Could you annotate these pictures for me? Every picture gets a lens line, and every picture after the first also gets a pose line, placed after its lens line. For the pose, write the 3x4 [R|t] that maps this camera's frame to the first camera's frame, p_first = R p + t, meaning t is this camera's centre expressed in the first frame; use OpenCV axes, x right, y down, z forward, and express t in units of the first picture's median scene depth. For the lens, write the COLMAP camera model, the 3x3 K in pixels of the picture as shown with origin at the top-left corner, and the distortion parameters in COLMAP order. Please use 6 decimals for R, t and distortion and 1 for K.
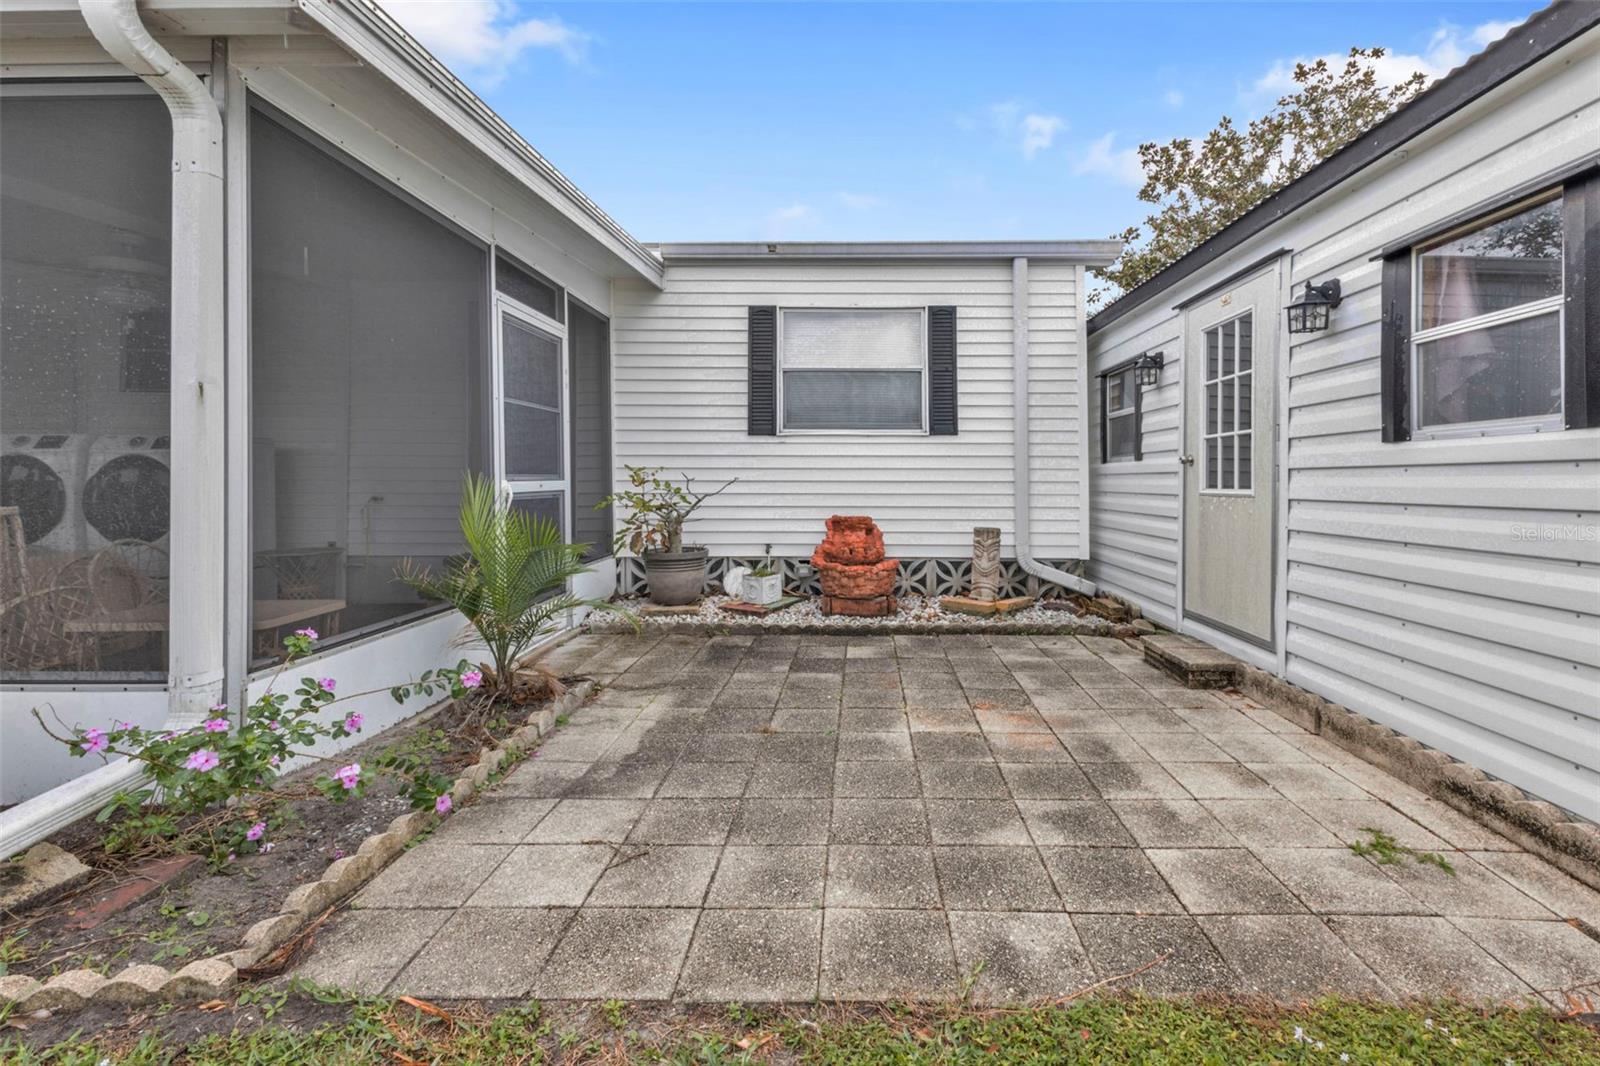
lens RADIAL K [[710.0, 0, 802.2], [0, 710.0, 483.5], [0, 0, 1]] dist [0.003988, 0.000205]
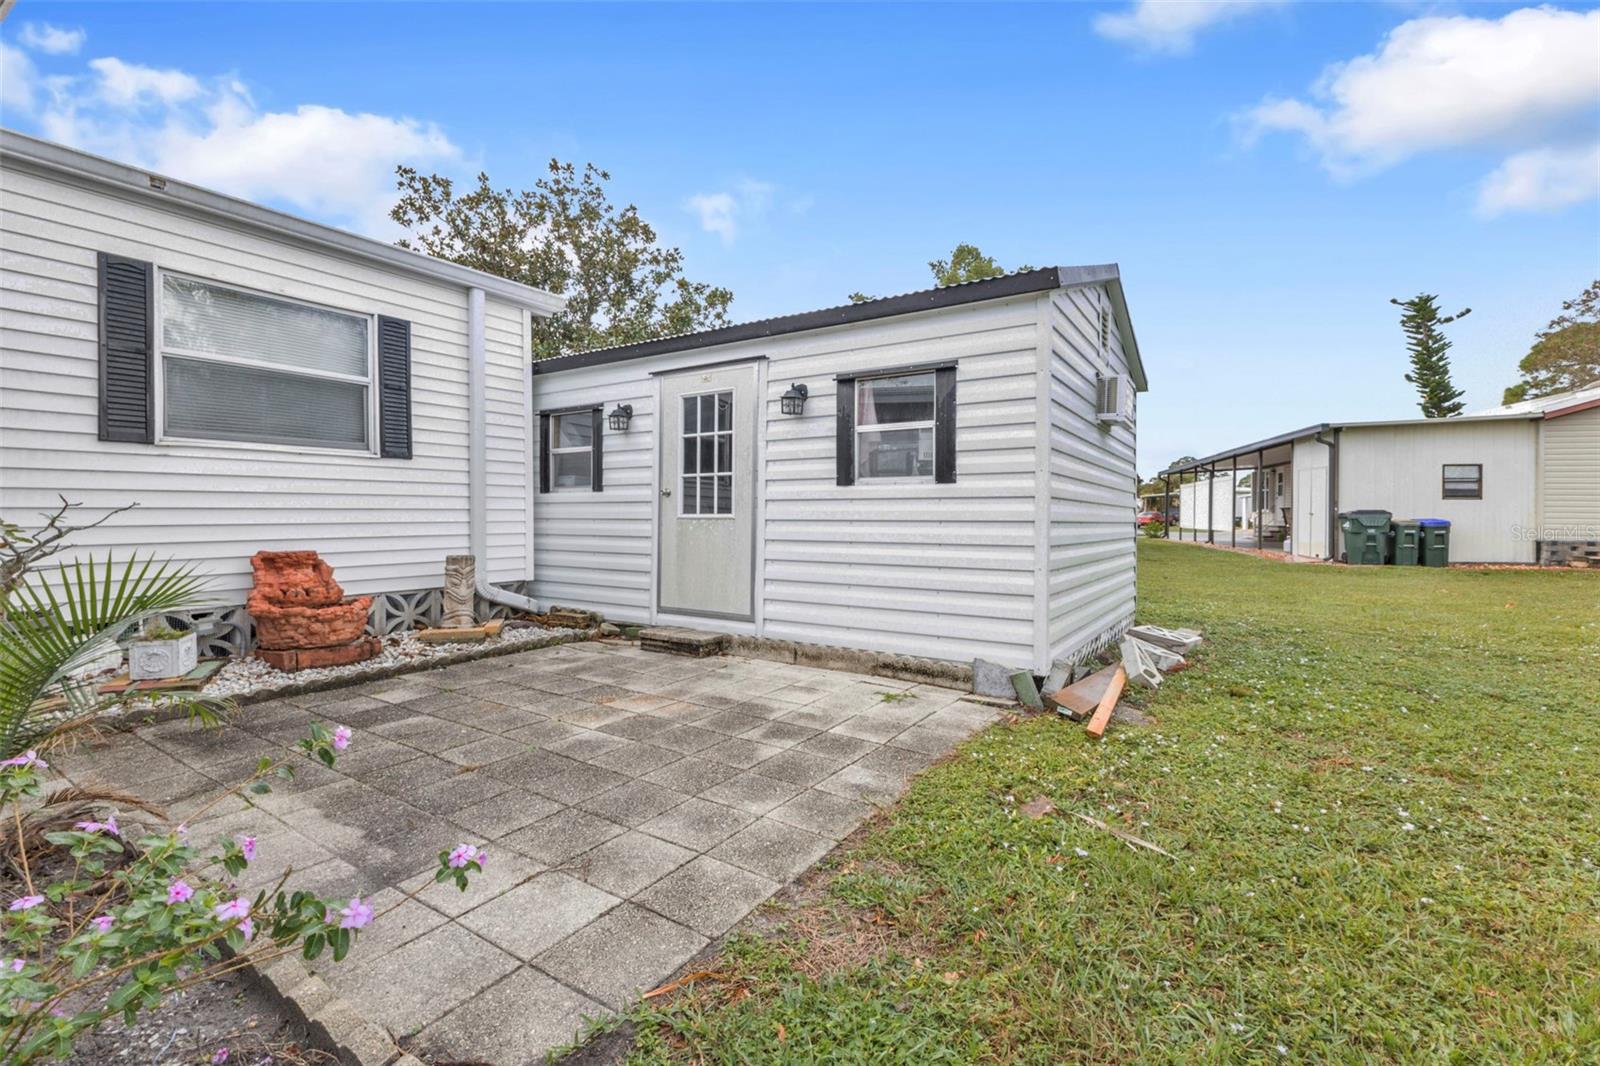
lens RADIAL K [[704.2, 0, 807.0], [0, 704.2, 525.9], [0, 0, 1]] dist [0.002955, 0.000286]
pose [[0.534710, -0.018341, 0.844836, -0.331904], [0.003737, 0.999806, 0.019341, 0.003803], [-0.845027, -0.007185, 0.534675, 0.064948]]
